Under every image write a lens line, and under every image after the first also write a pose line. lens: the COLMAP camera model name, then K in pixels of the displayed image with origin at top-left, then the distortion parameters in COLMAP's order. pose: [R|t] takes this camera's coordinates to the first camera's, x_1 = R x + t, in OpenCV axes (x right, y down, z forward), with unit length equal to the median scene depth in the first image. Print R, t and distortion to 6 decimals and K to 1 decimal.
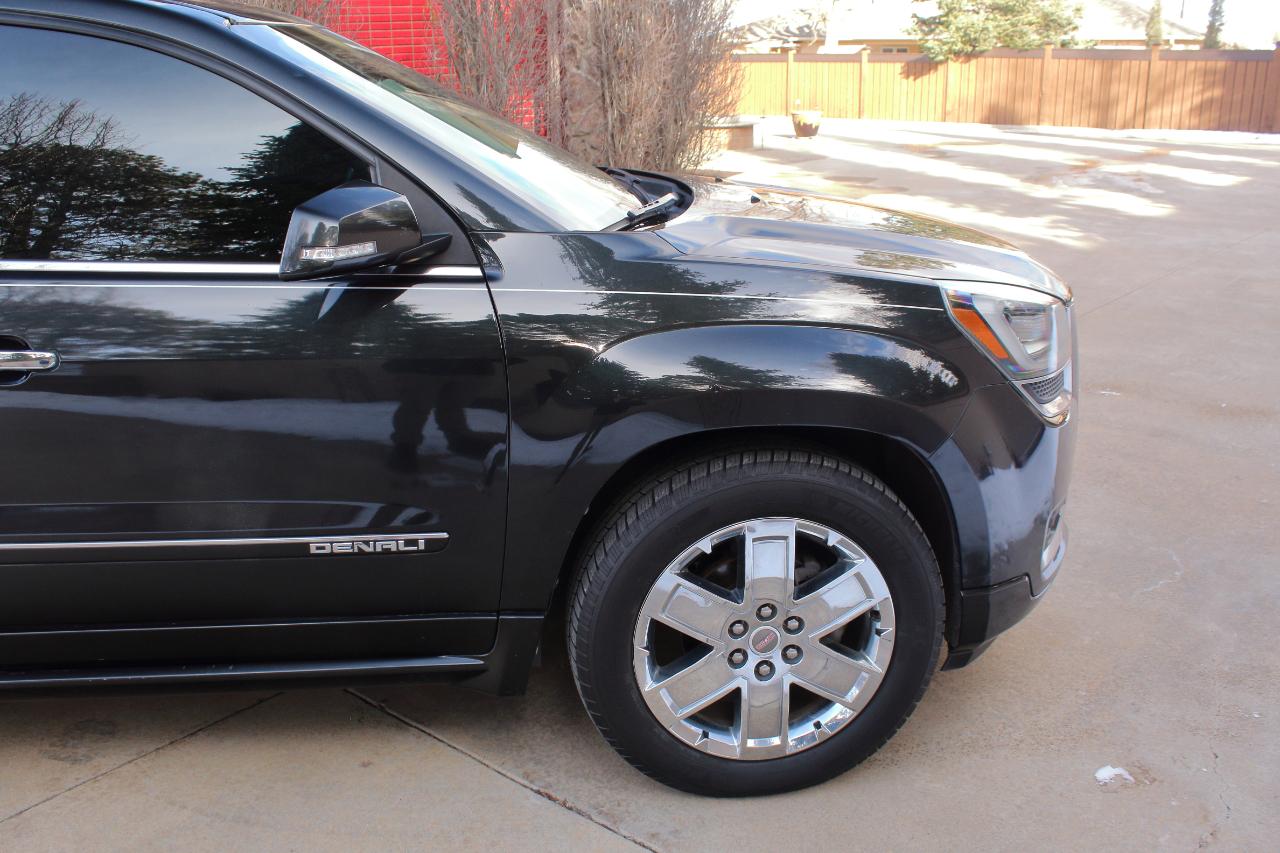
lens RADIAL K [[1319.5, 0, 645.7], [0, 1319.5, 460.2], [0, 0, 1]] dist [-0.151308, 0.159405]
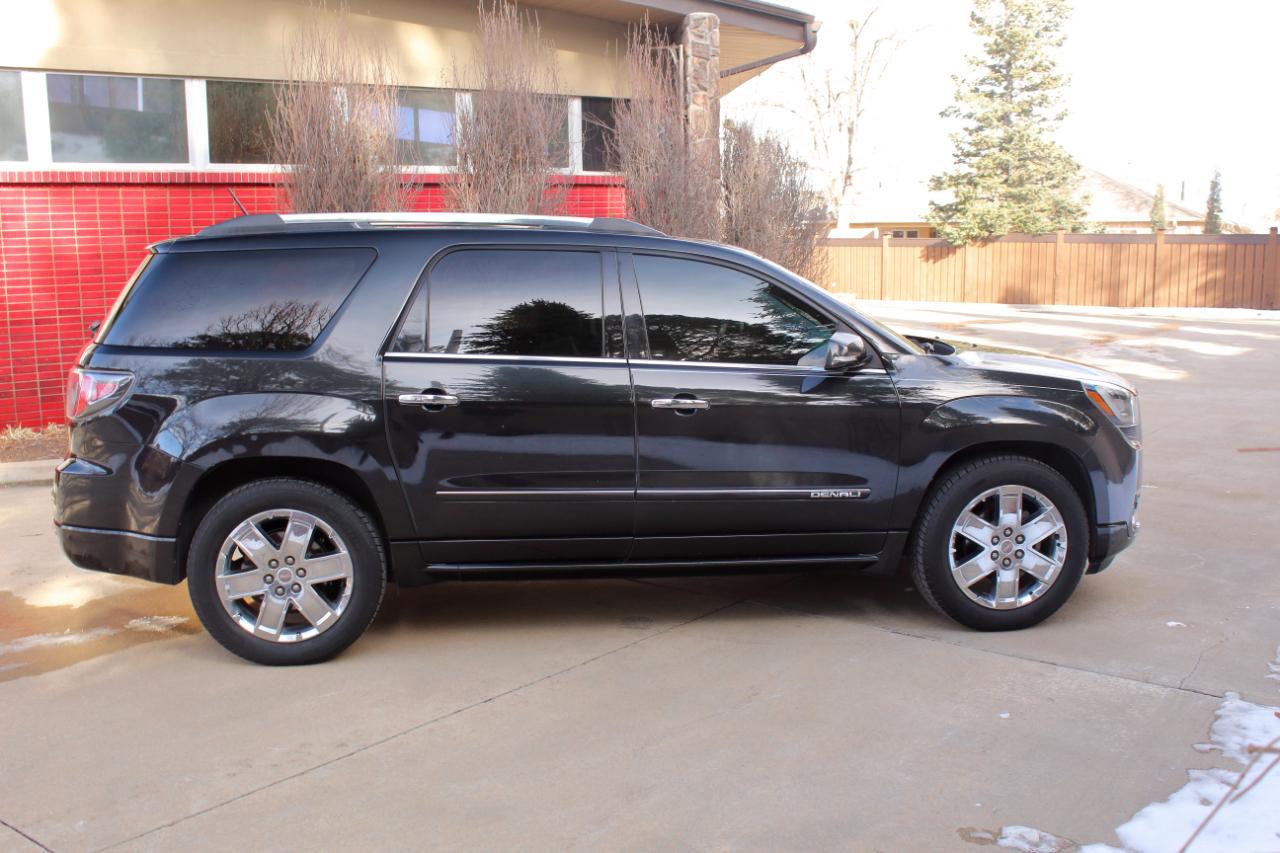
lens RADIAL K [[1713.2, 0, 640.0], [0, 1713.2, 426.5], [0, 0, 1]] dist [-0.029688, 0.075495]
pose [[0.997231, 0.001060, 0.074360, -0.141257], [0.012243, 0.983916, -0.178211, 0.086534], [-0.073353, 0.178628, 0.981179, -0.339166]]
